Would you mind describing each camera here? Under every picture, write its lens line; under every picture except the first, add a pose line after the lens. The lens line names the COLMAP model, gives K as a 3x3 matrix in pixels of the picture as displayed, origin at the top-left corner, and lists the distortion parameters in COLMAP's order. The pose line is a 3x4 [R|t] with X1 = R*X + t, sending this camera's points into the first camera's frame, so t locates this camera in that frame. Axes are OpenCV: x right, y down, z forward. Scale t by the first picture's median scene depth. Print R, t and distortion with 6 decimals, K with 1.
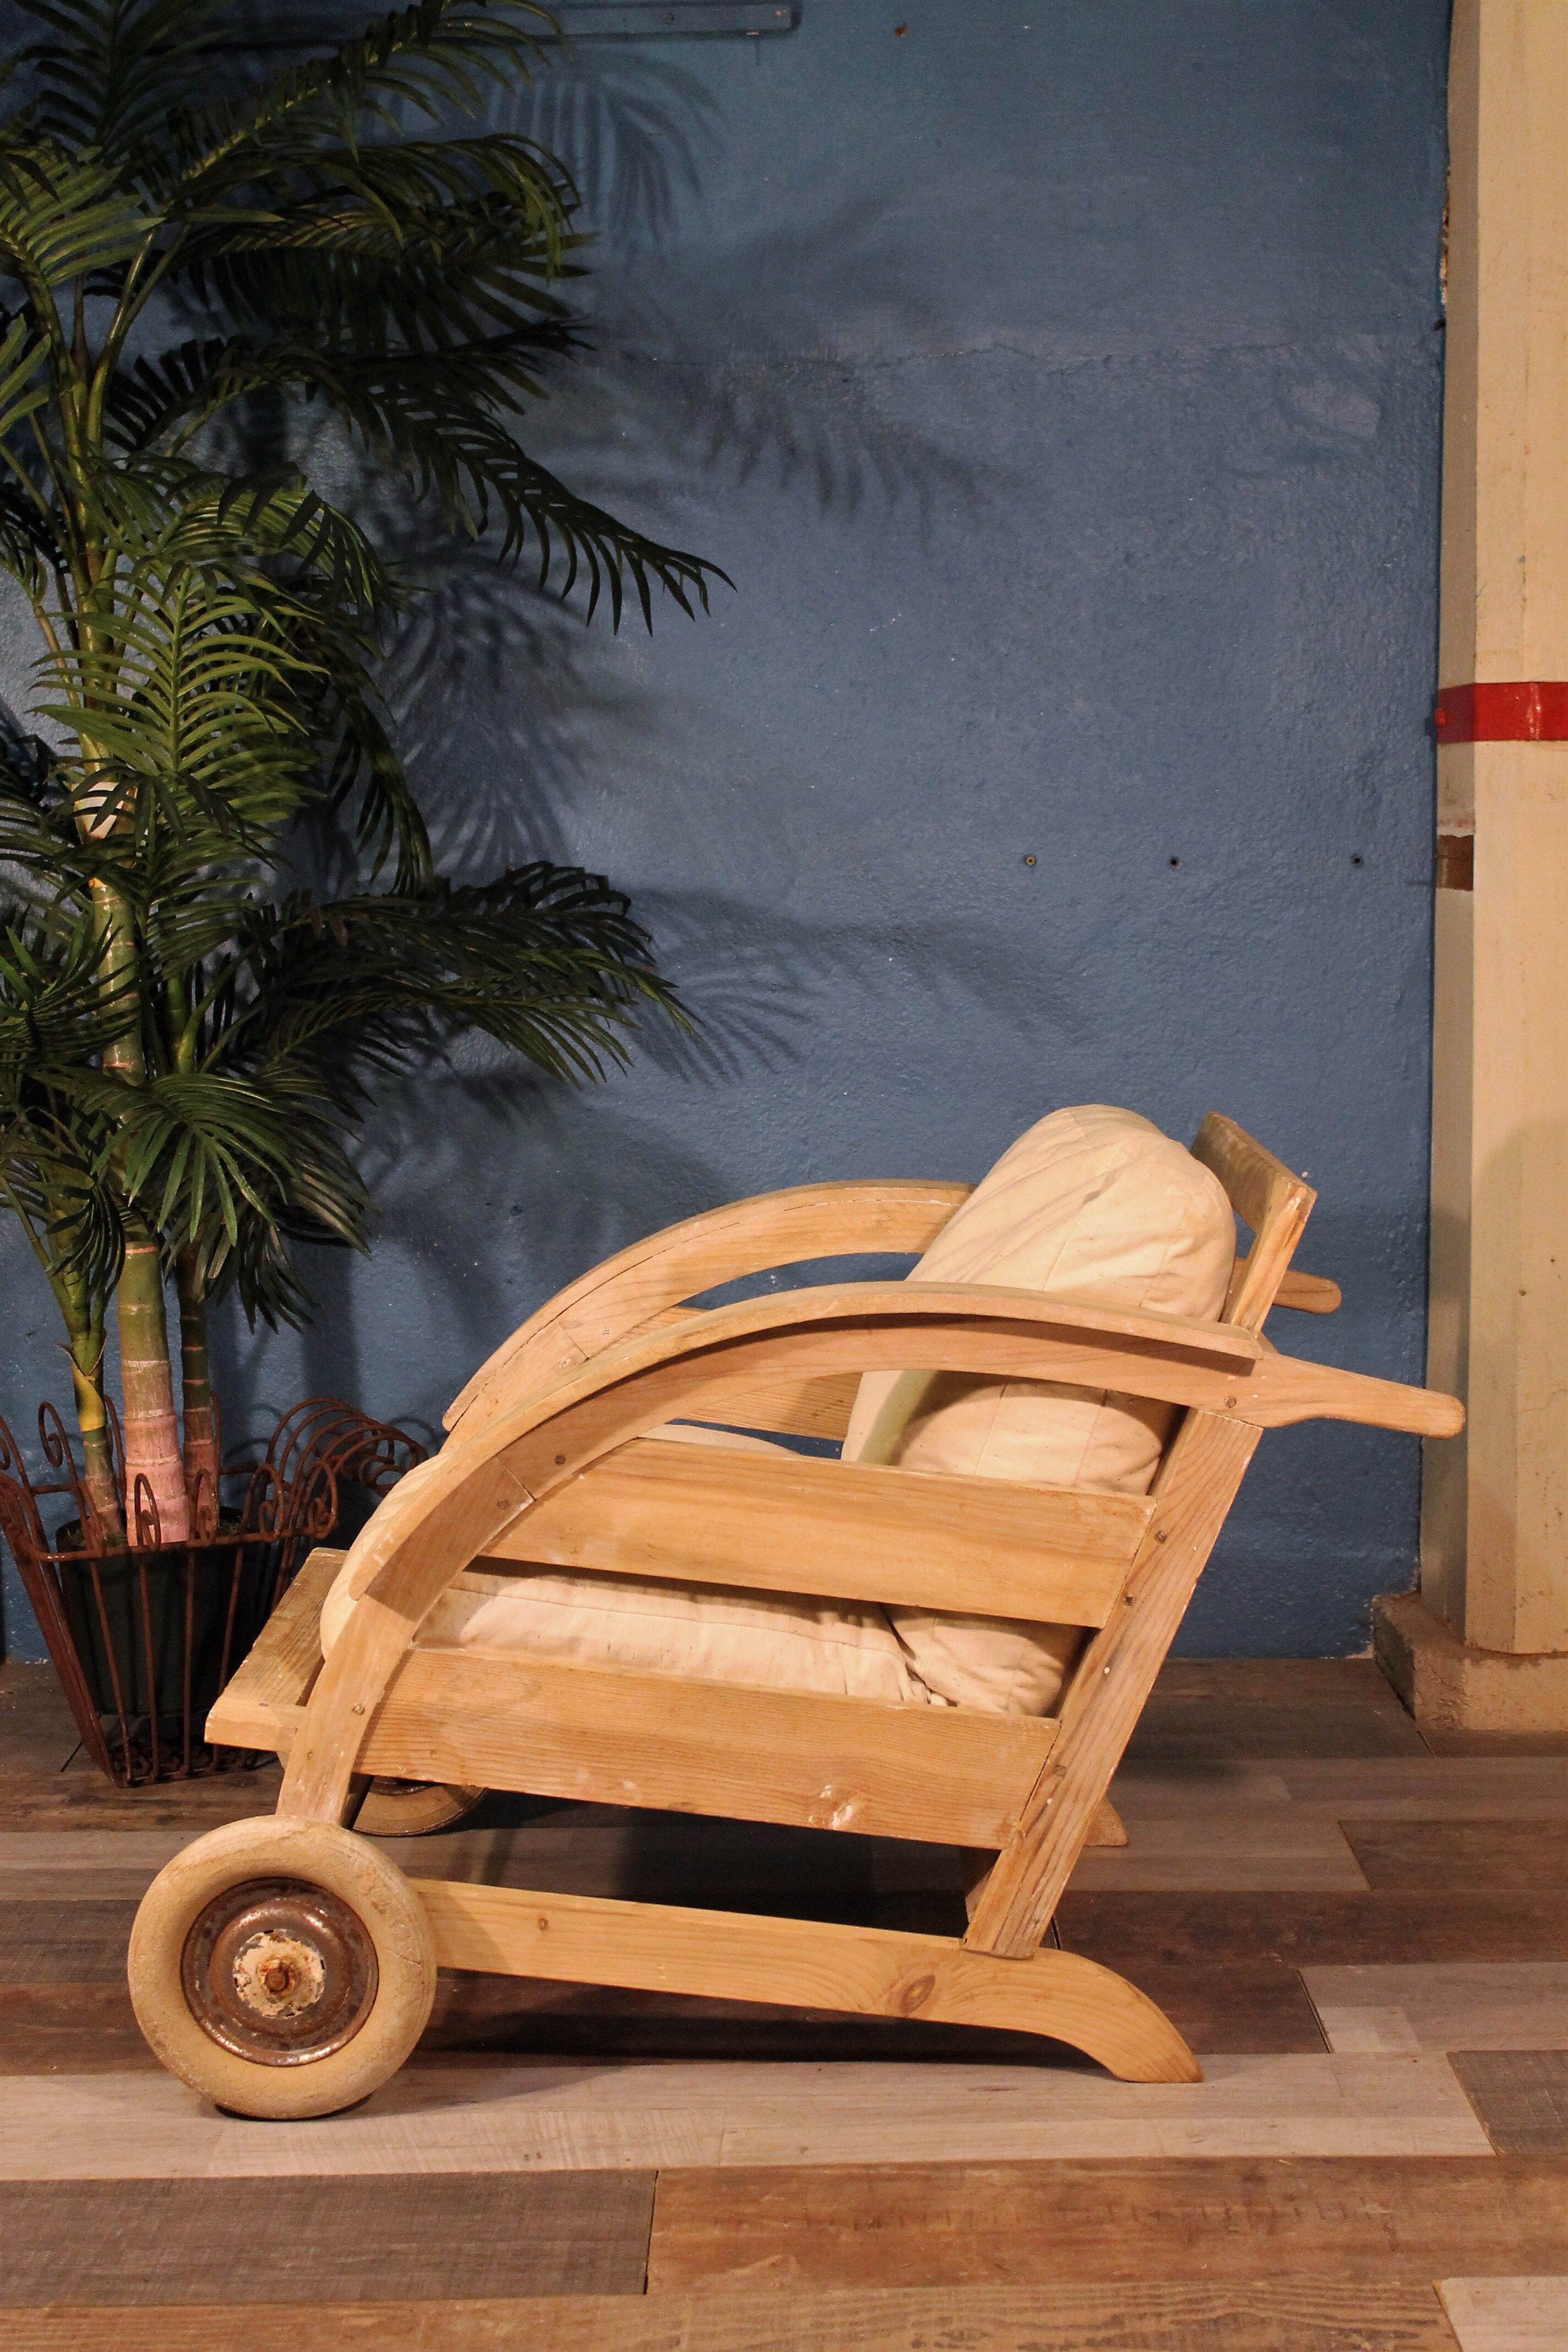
lens RADIAL K [[3243.8, 0, 759.2], [0, 3243.8, 1158.9], [0, 0, 1]] dist [-0.042599, 0.042683]
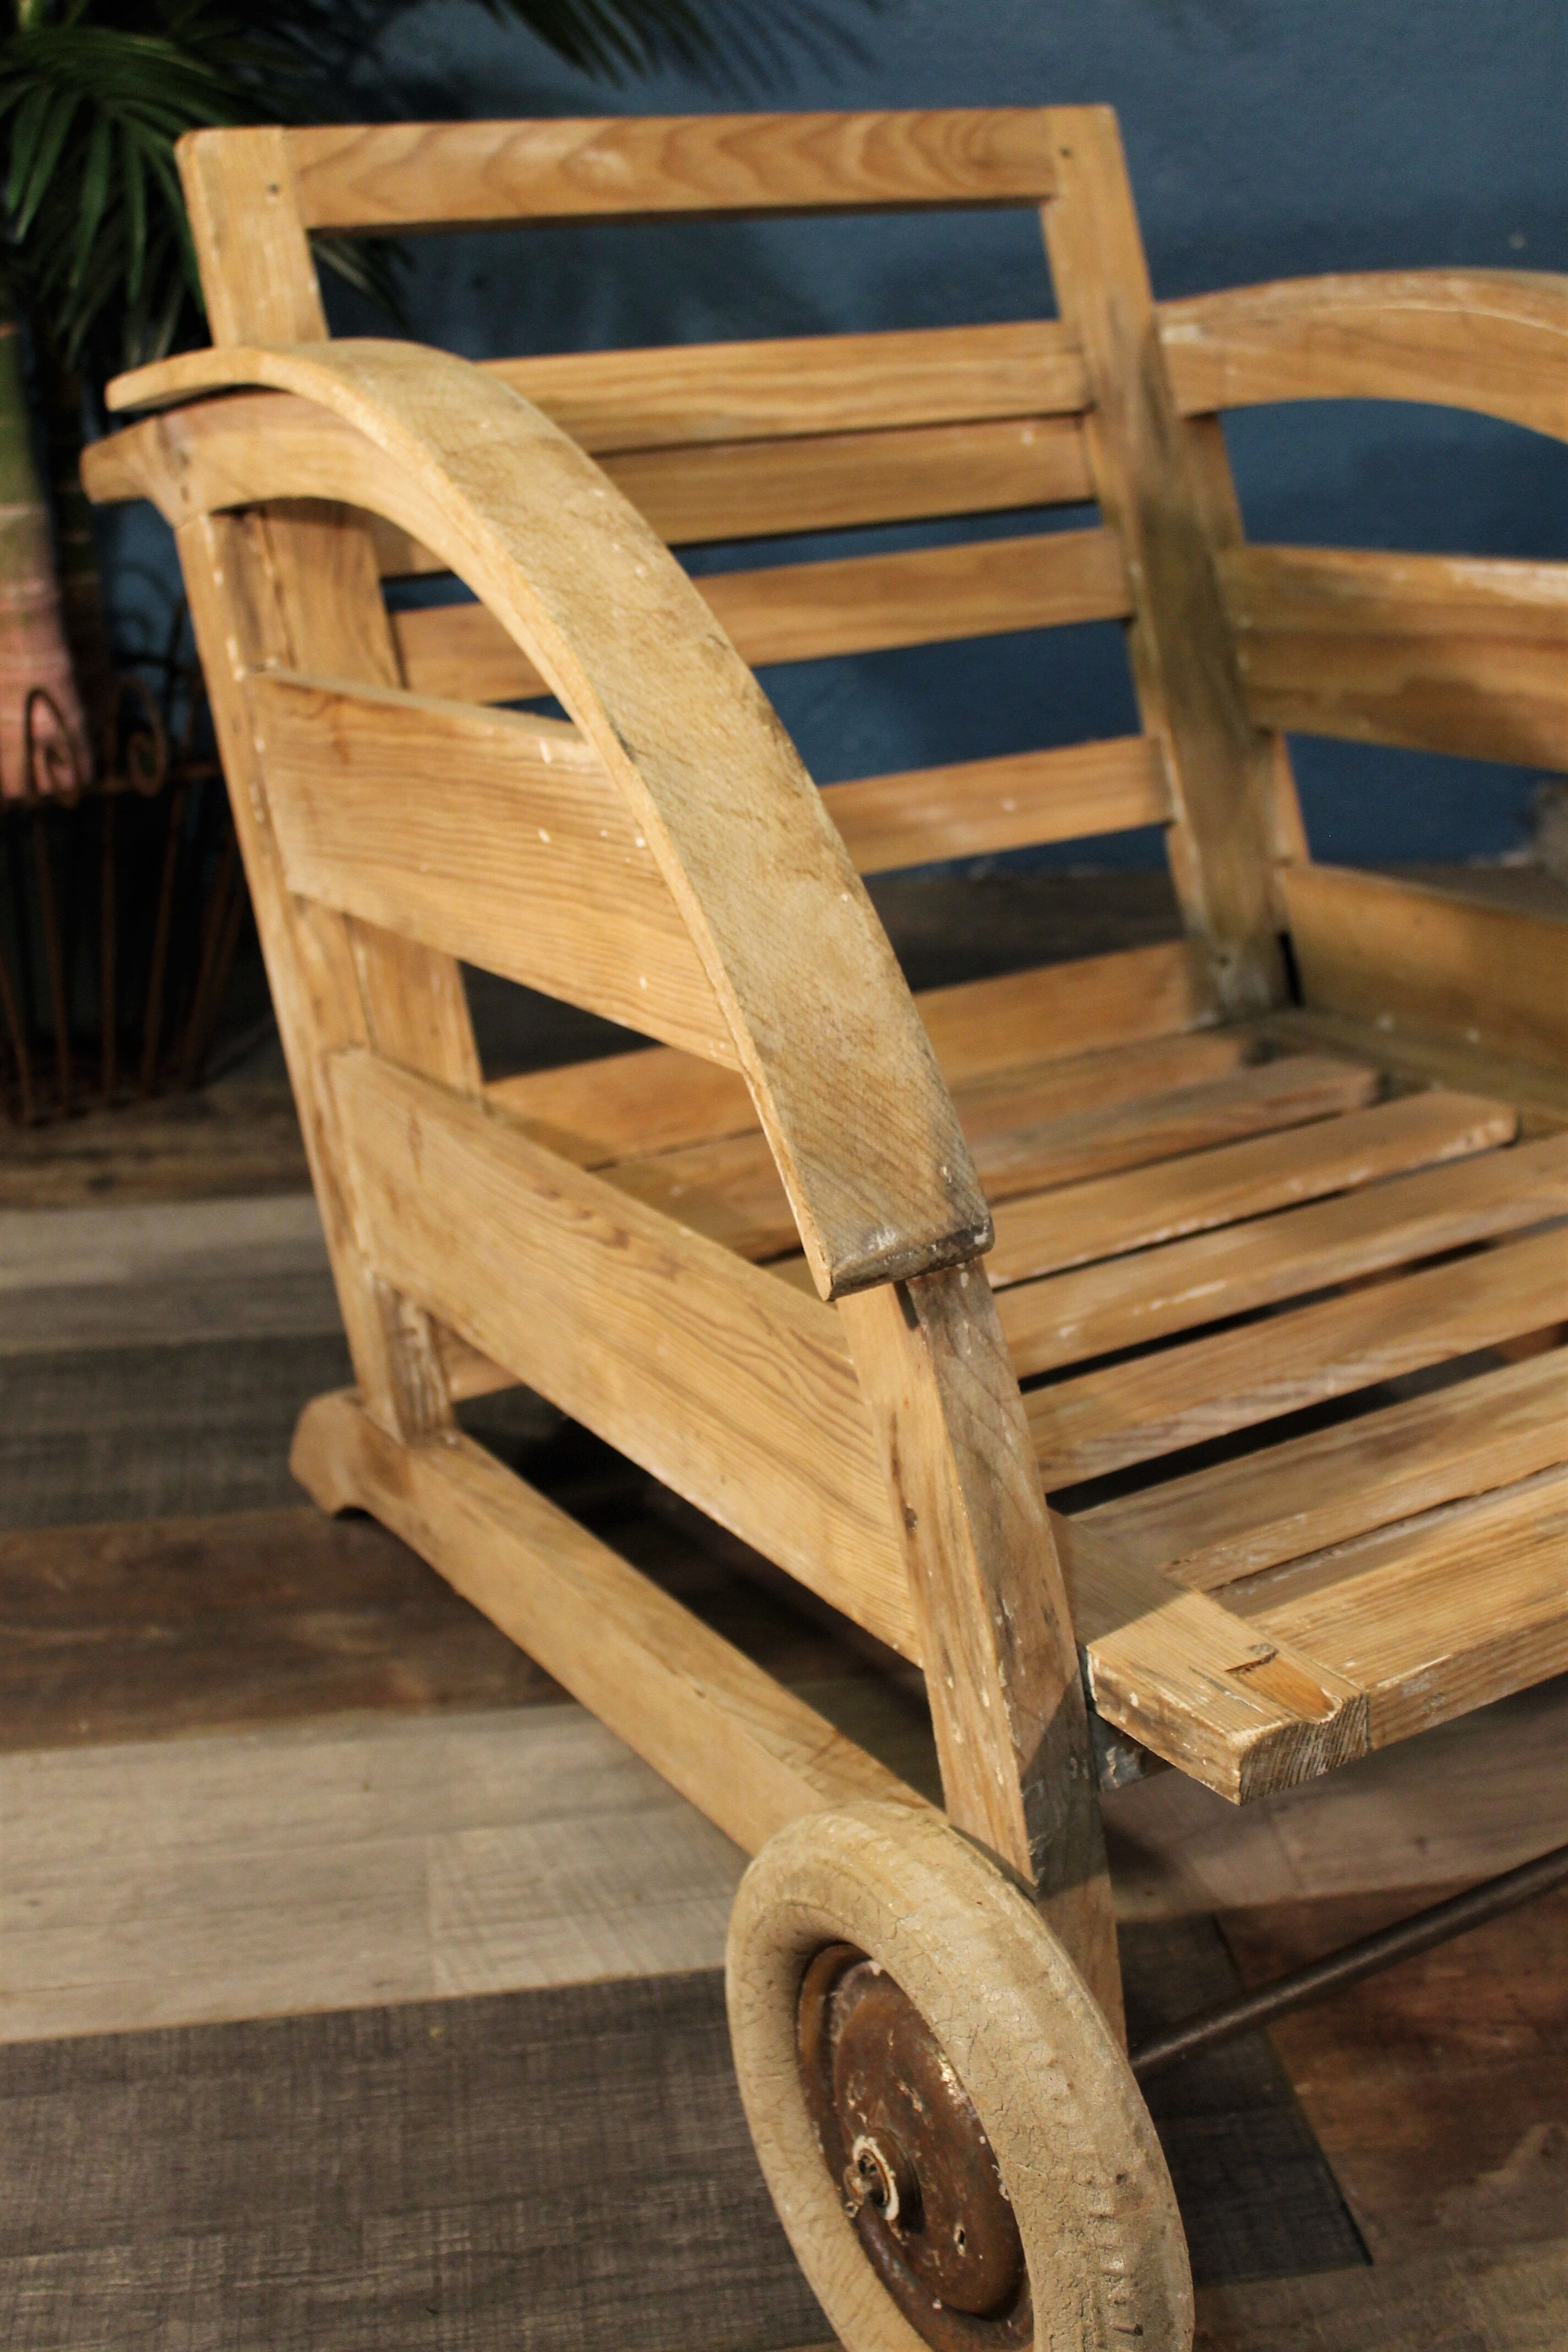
lens RADIAL K [[2768.9, 0, 824.4], [0, 2768.9, 1187.0], [0, 0, 1]] dist [-0.135160, 0.215888]
pose [[0.984464, -0.049733, 0.168399, -0.124667], [-0.004640, 0.951348, 0.308084, 0.022043], [-0.175527, -0.304078, 0.936337, 0.405017]]
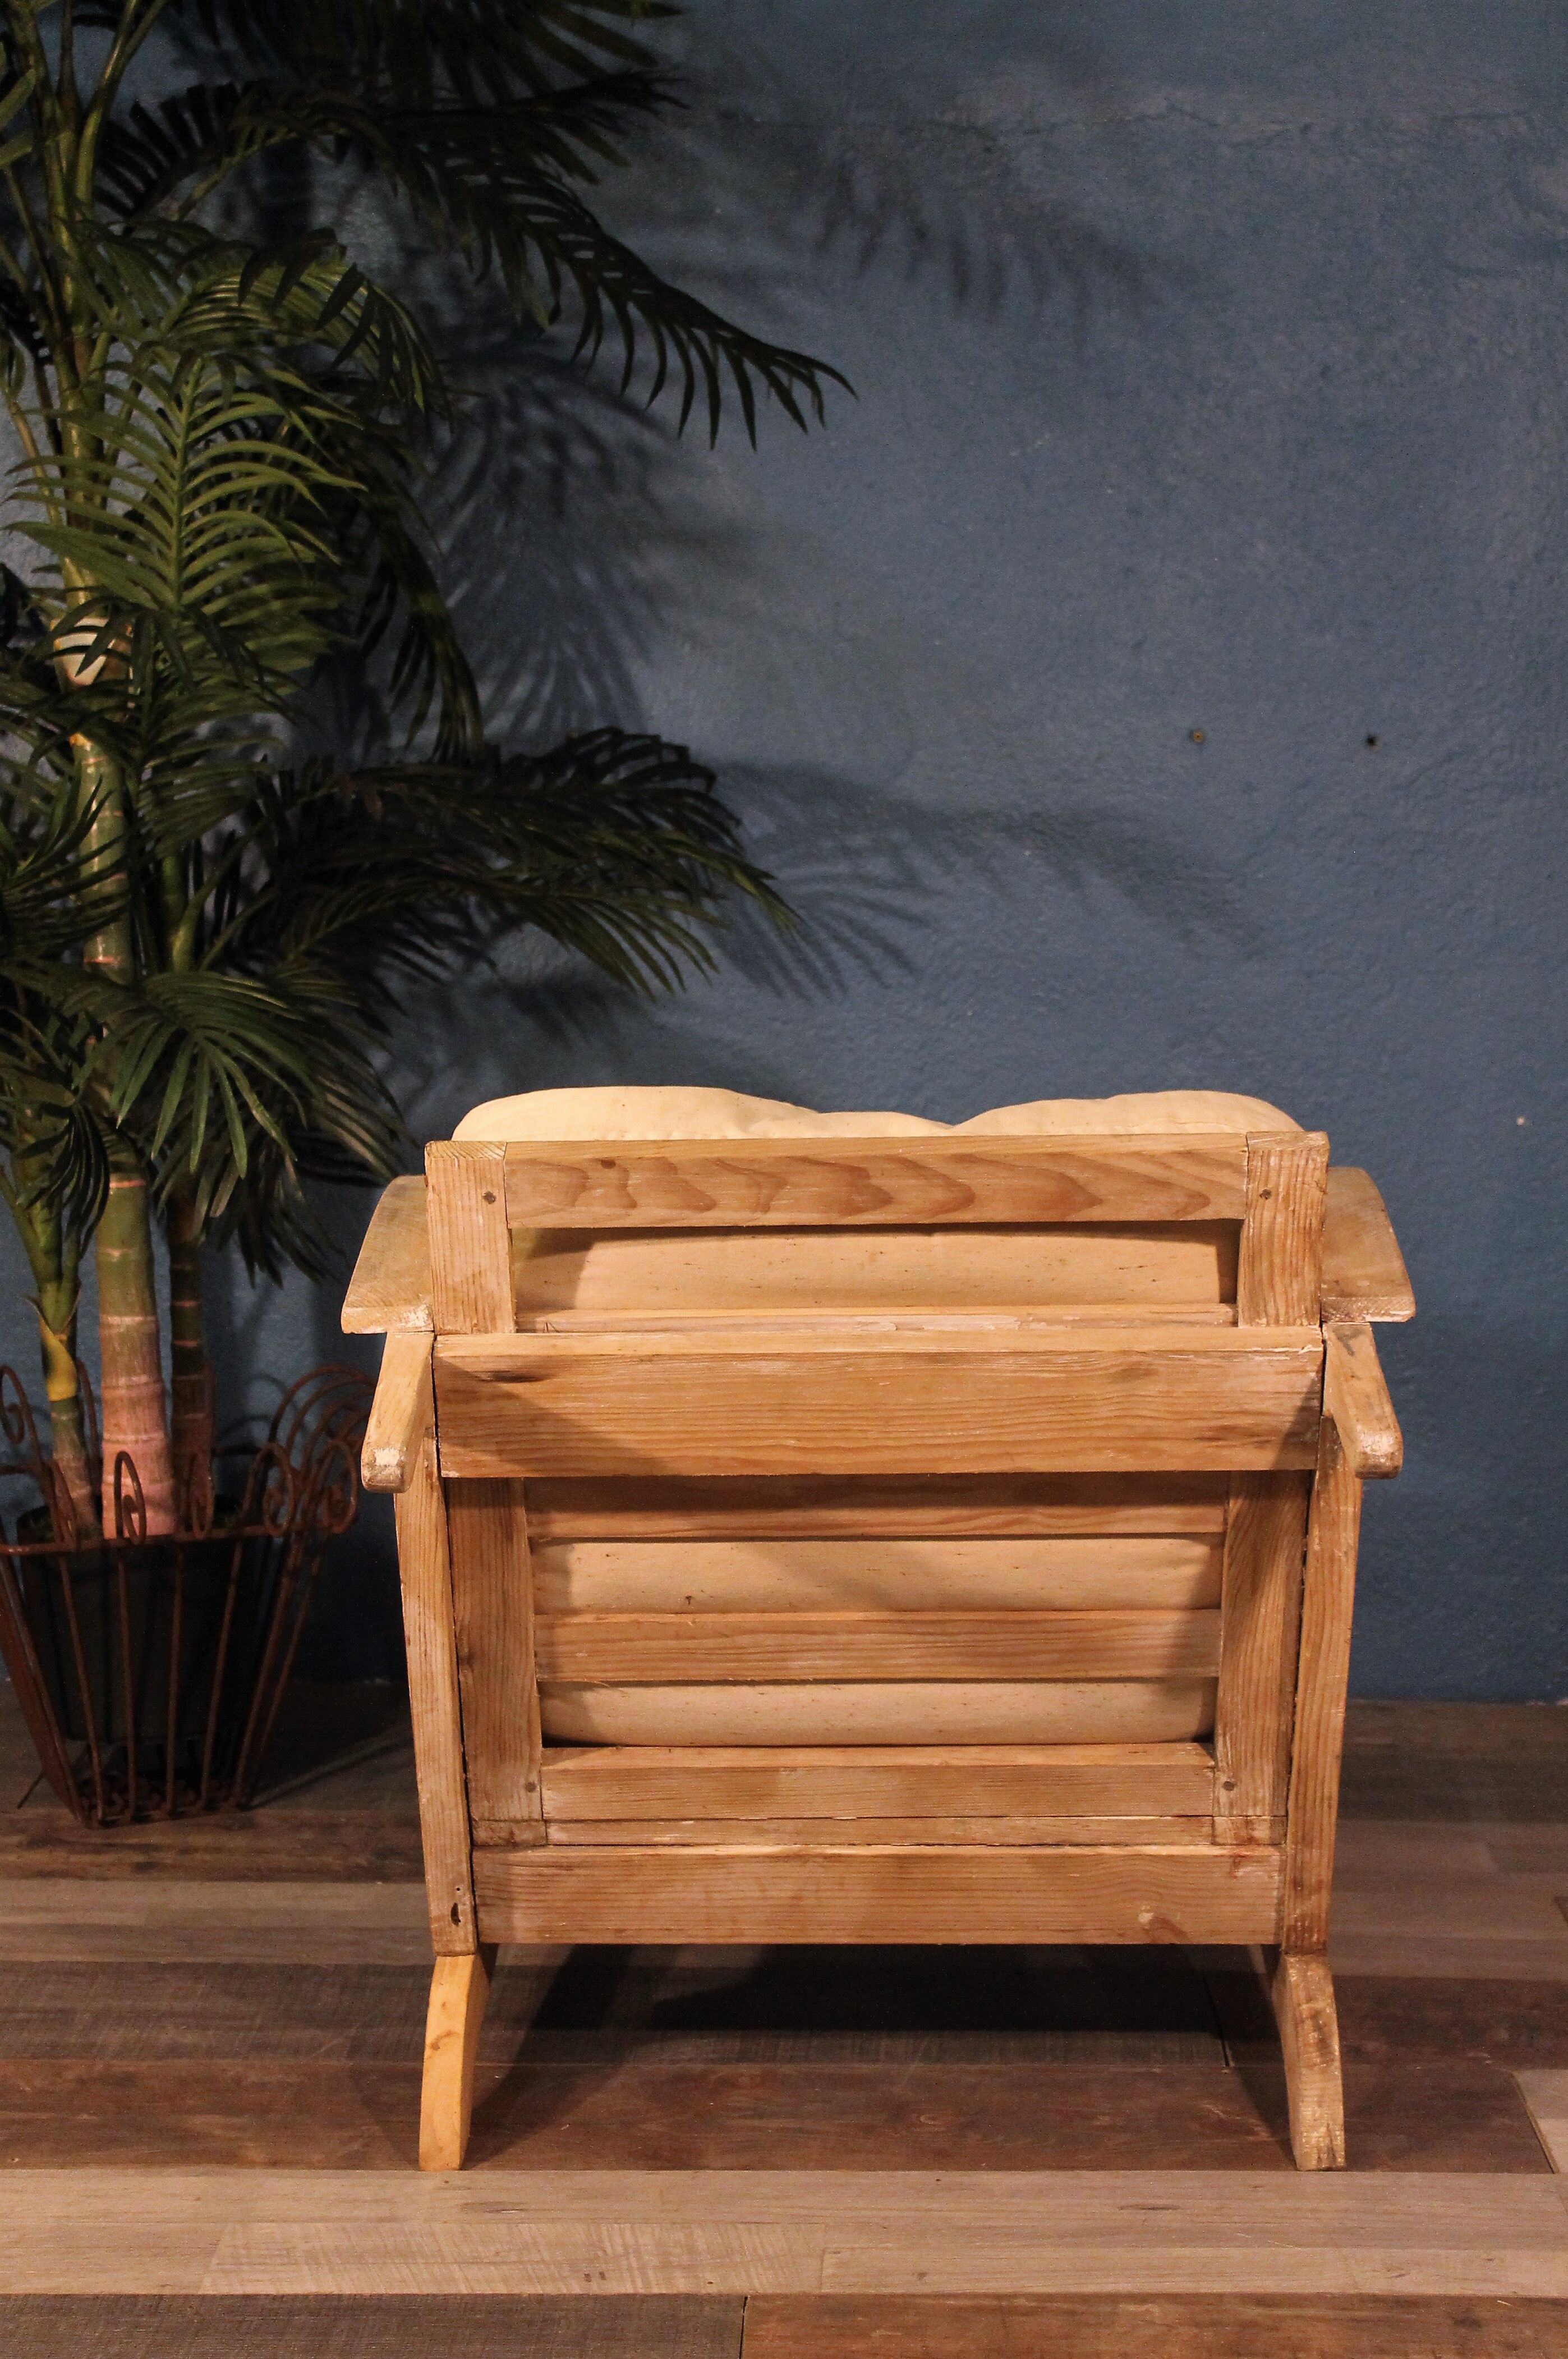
lens RADIAL K [[3854.5, 0, 784.0], [0, 3854.5, 1179.5], [0, 0, 1]] dist [-0.008229, 0.045465]
pose [[0.999788, 0.018525, -0.009017, -0.012556], [-0.018358, 0.999664, 0.018321, 0.005746], [0.009353, -0.018152, 0.999791, 0.011656]]
